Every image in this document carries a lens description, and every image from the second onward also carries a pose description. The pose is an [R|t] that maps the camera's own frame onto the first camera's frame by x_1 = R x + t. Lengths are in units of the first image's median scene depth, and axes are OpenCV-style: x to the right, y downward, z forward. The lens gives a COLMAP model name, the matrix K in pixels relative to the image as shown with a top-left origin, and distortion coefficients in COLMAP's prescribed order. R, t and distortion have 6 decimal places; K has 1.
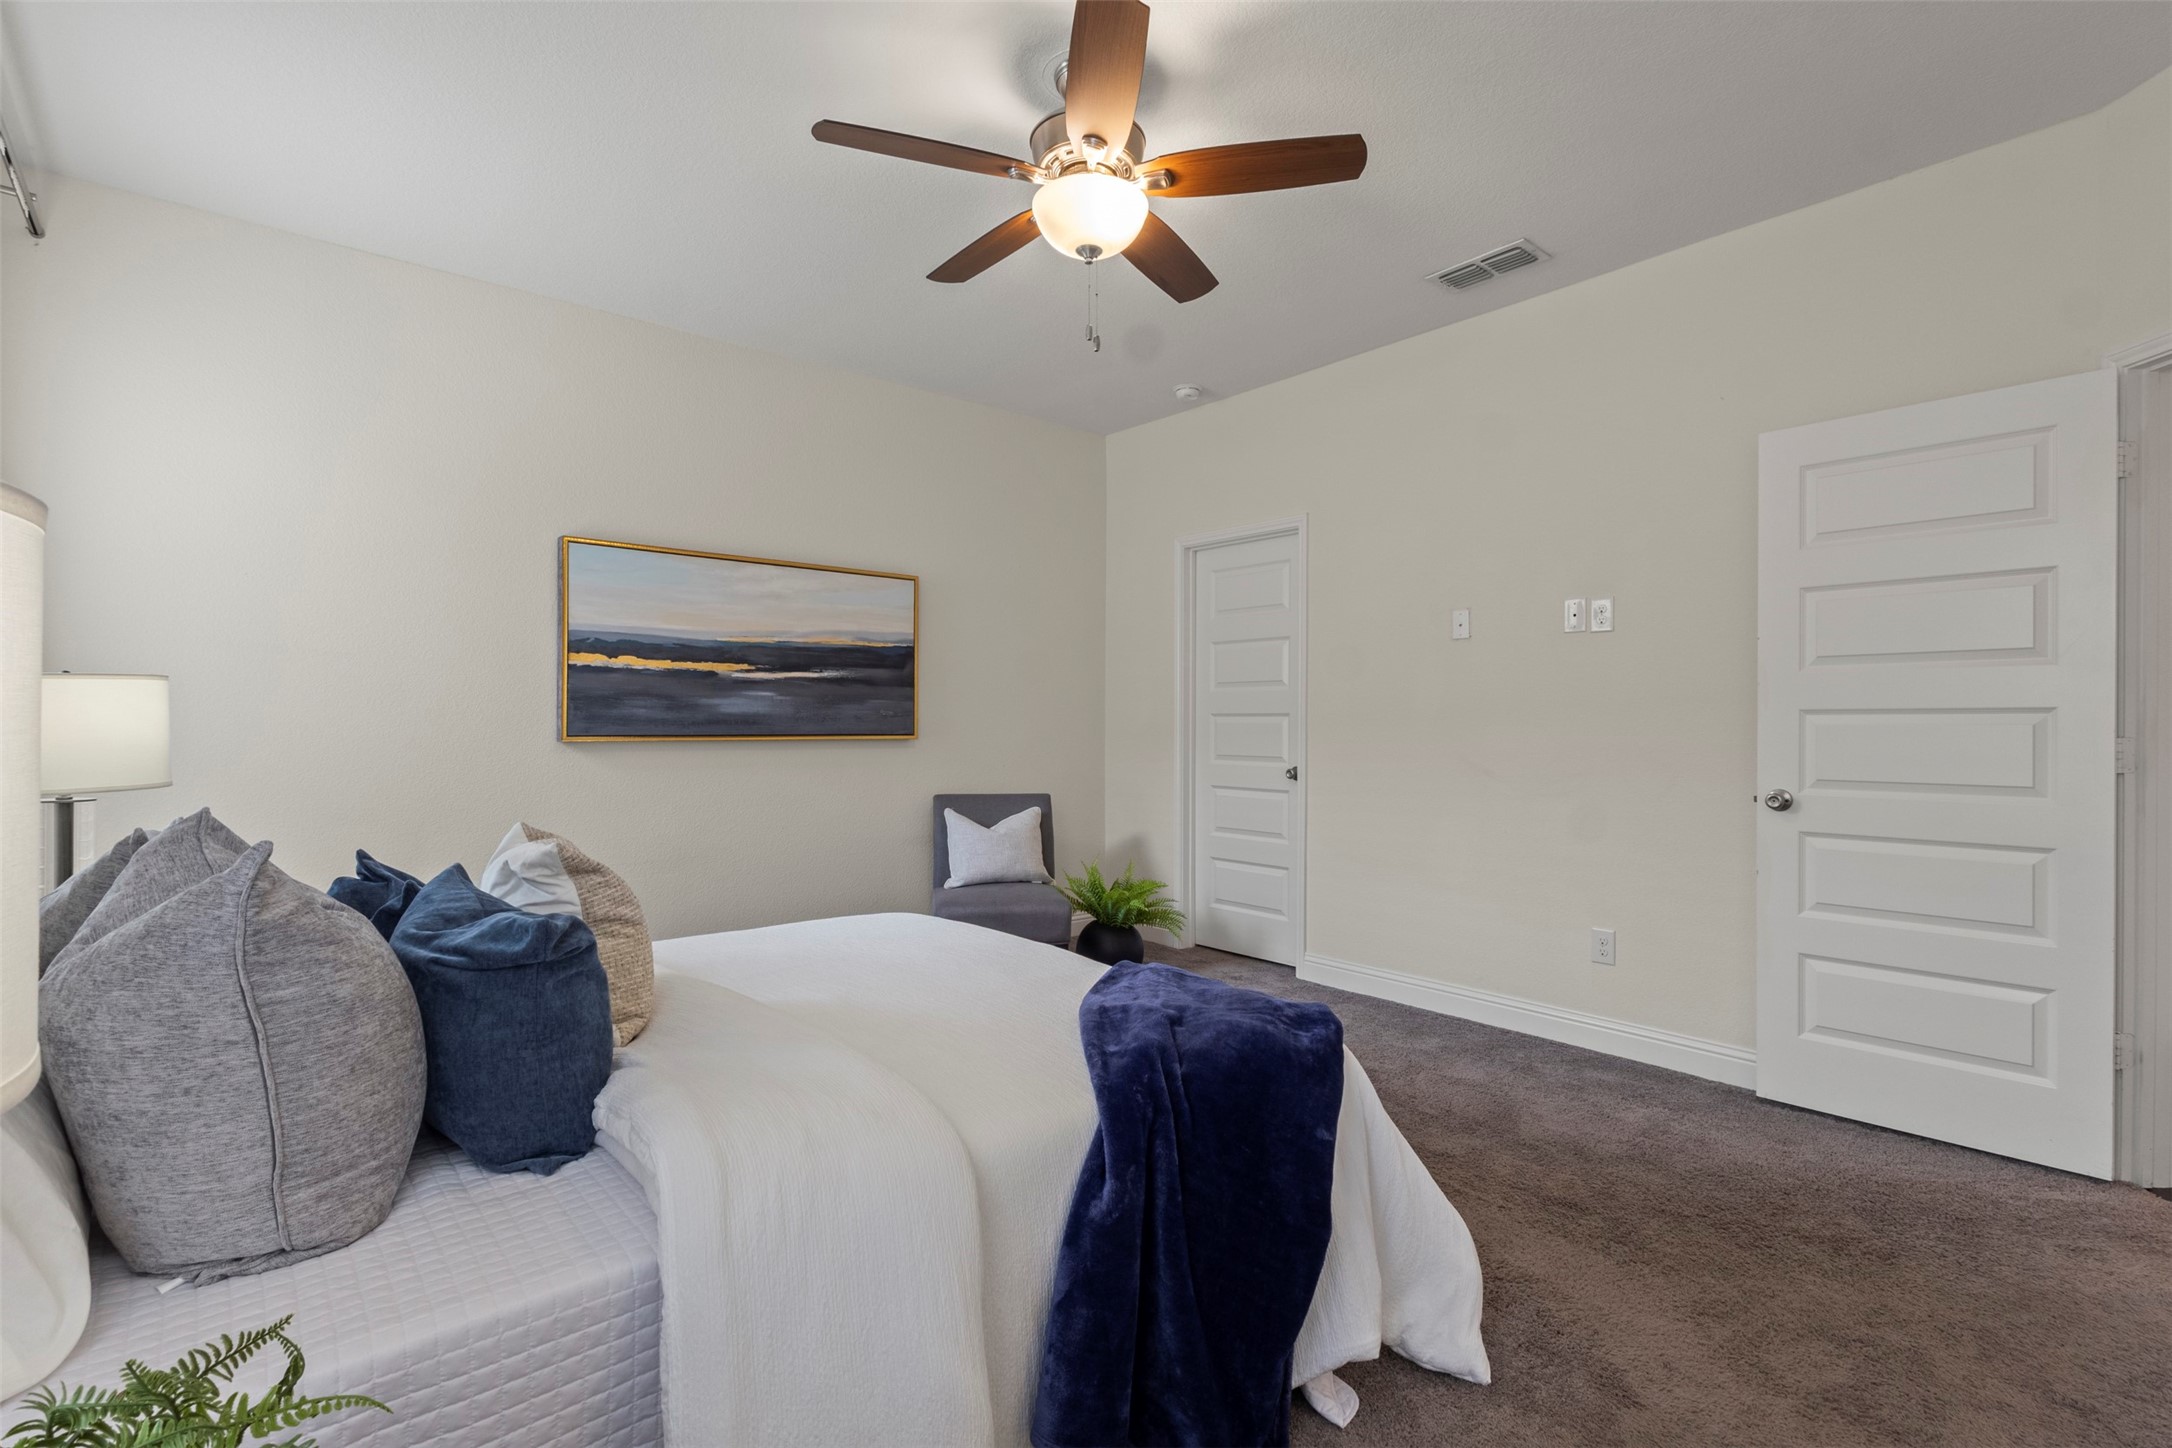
lens RADIAL K [[1001.1, 0, 1088.8], [0, 1001.1, 720.5], [0, 0, 1]] dist [-0.001581, 0.001328]
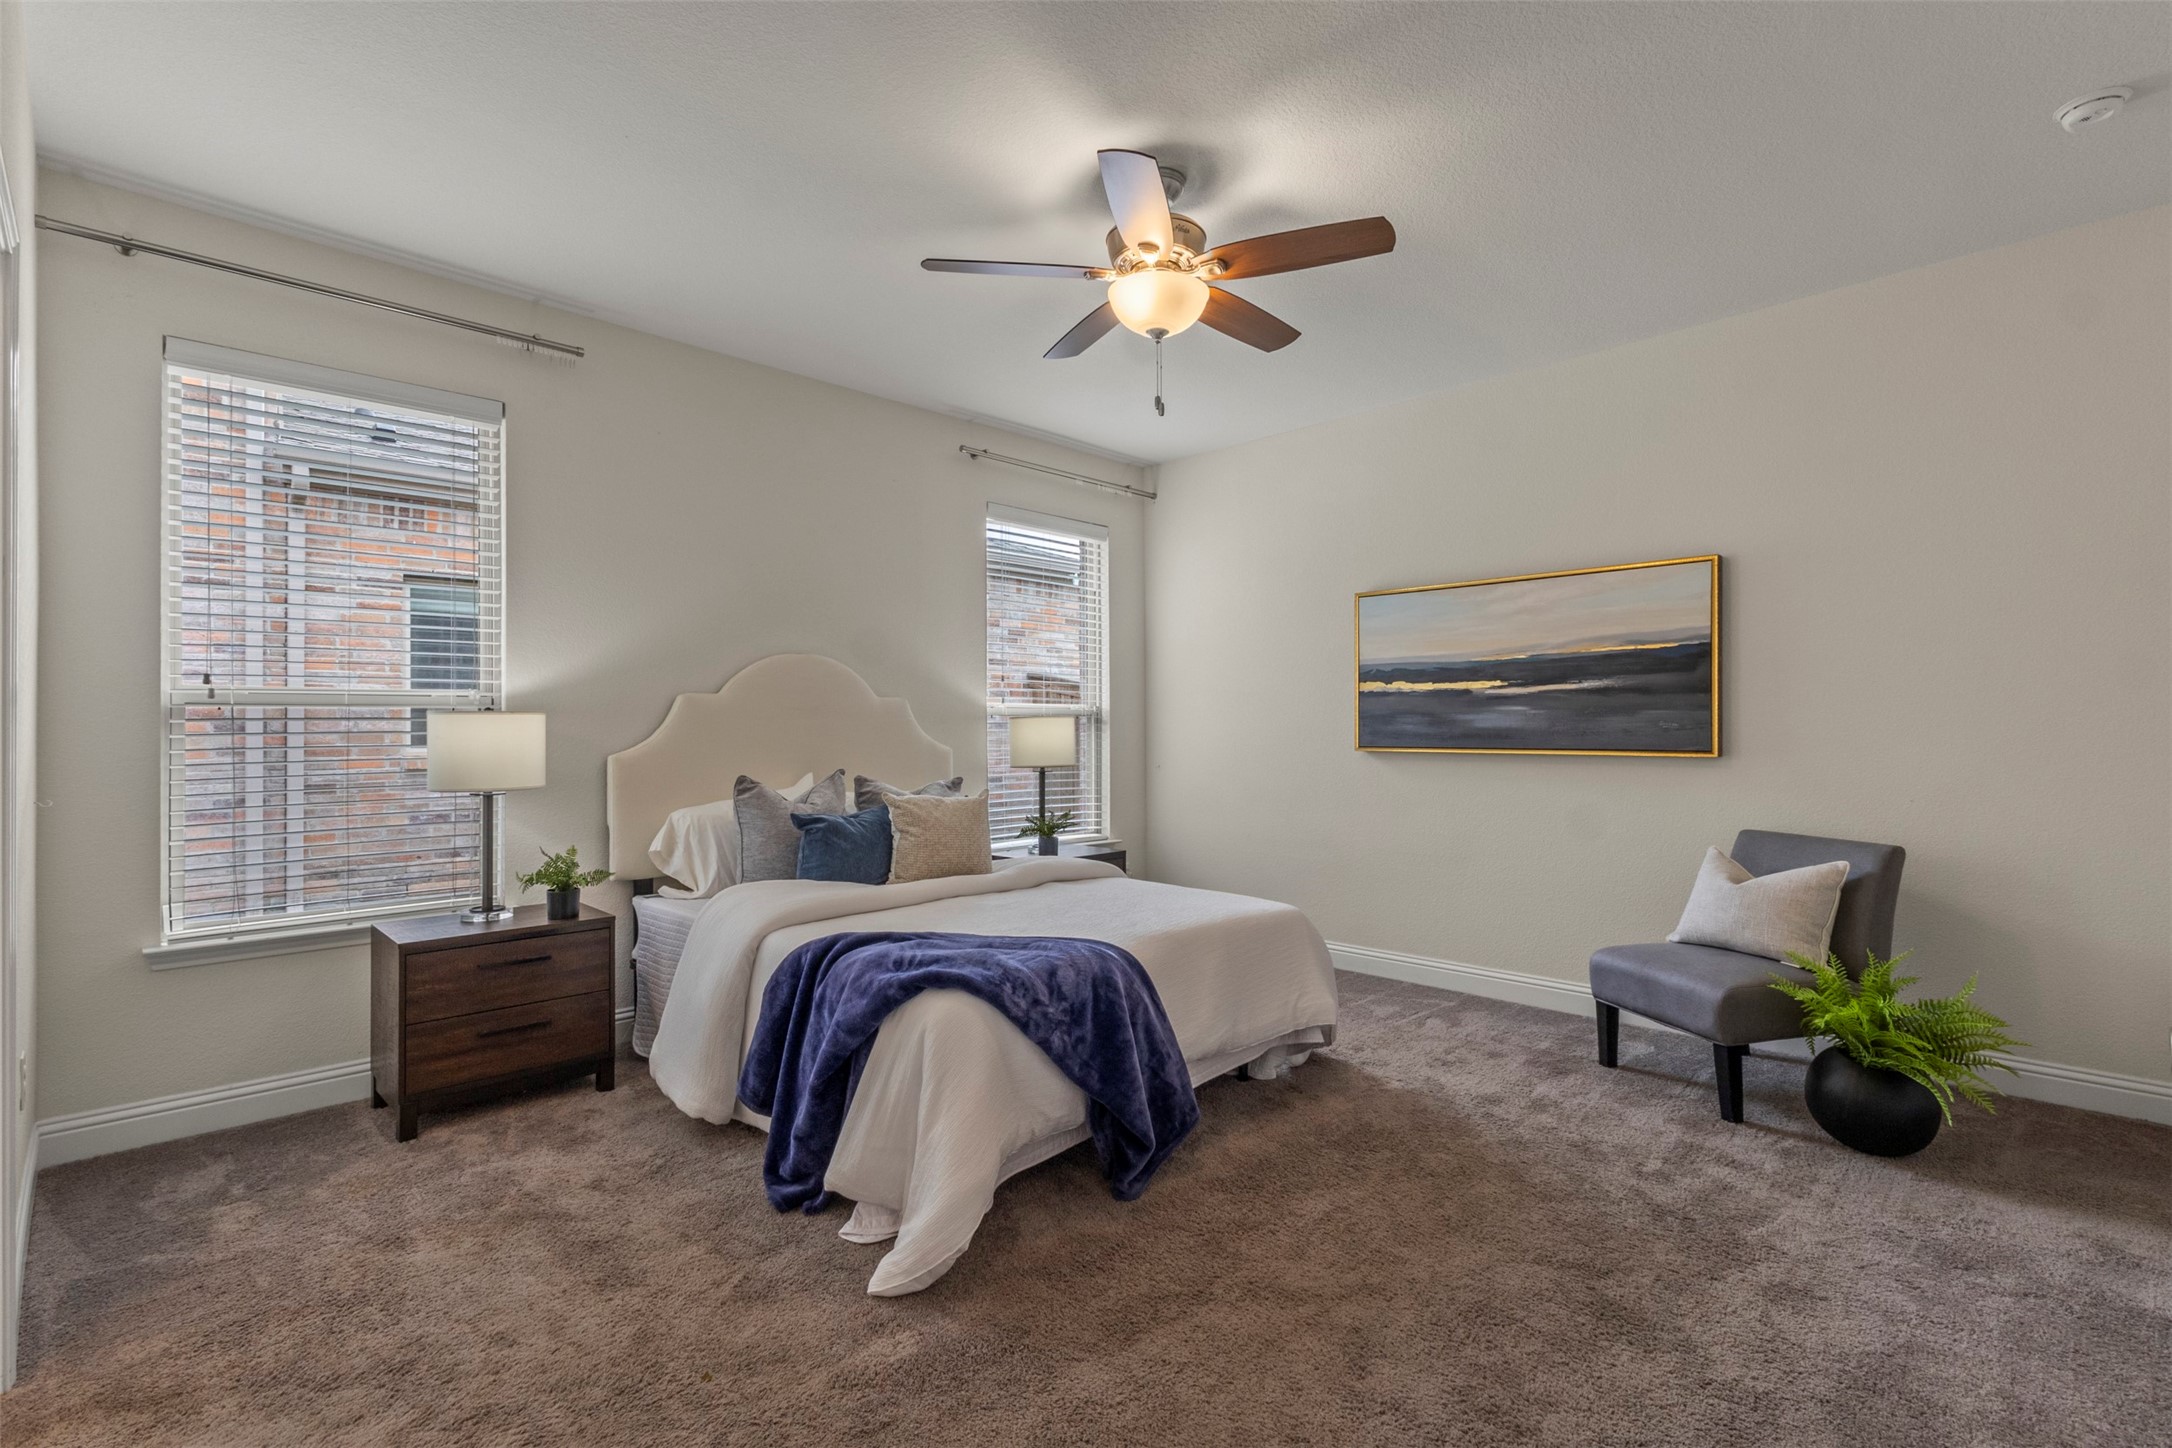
lens RADIAL K [[1001.1, 0, 1072.1], [0, 1001.1, 735.6], [0, 0, 1]] dist [-0.001581, 0.001328]
pose [[0.055142, 0.001637, -0.998477, 0.689215], [0.001606, 0.999997, 0.001728, -0.001421], [0.998477, -0.001699, 0.055139, 0.507182]]
